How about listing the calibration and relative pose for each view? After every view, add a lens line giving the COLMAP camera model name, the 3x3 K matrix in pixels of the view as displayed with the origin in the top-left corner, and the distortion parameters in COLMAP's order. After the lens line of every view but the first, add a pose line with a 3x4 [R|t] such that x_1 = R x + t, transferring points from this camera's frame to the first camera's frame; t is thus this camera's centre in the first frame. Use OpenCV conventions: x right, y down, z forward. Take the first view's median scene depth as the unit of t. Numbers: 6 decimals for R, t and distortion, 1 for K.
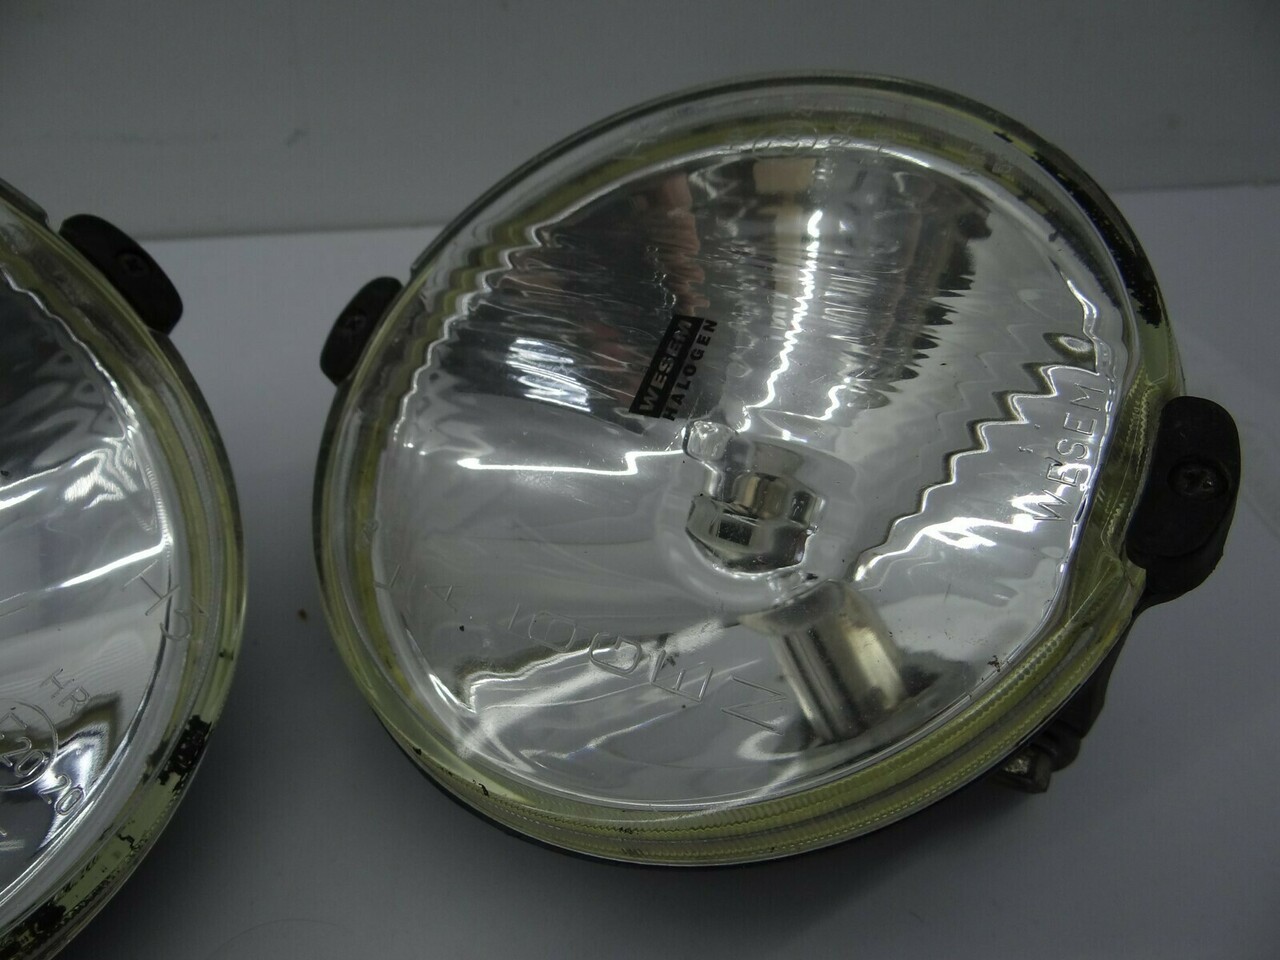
lens RADIAL K [[1033.9, 0, 636.8], [0, 1033.9, 486.8], [0, 0, 1]] dist [0.000228, -0.004293]
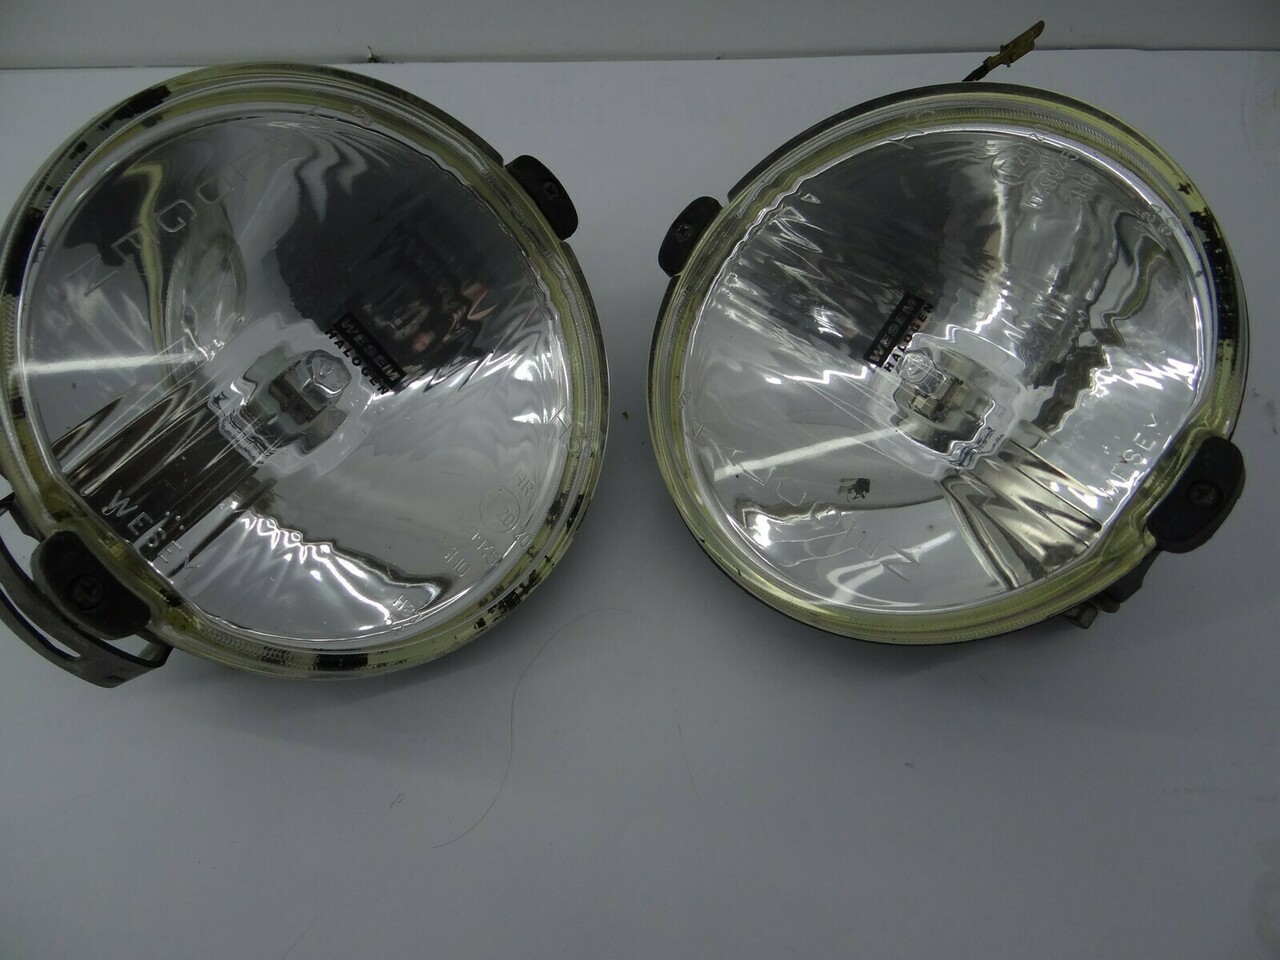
lens RADIAL K [[1033.9, 0, 636.8], [0, 1033.9, 486.8], [0, 0, 1]] dist [0.000228, -0.004293]
pose [[0.968716, 0.176040, -0.174928, -0.026316], [-0.109314, 0.935474, 0.336063, -0.324235], [0.222801, -0.306427, 0.925452, -0.483668]]
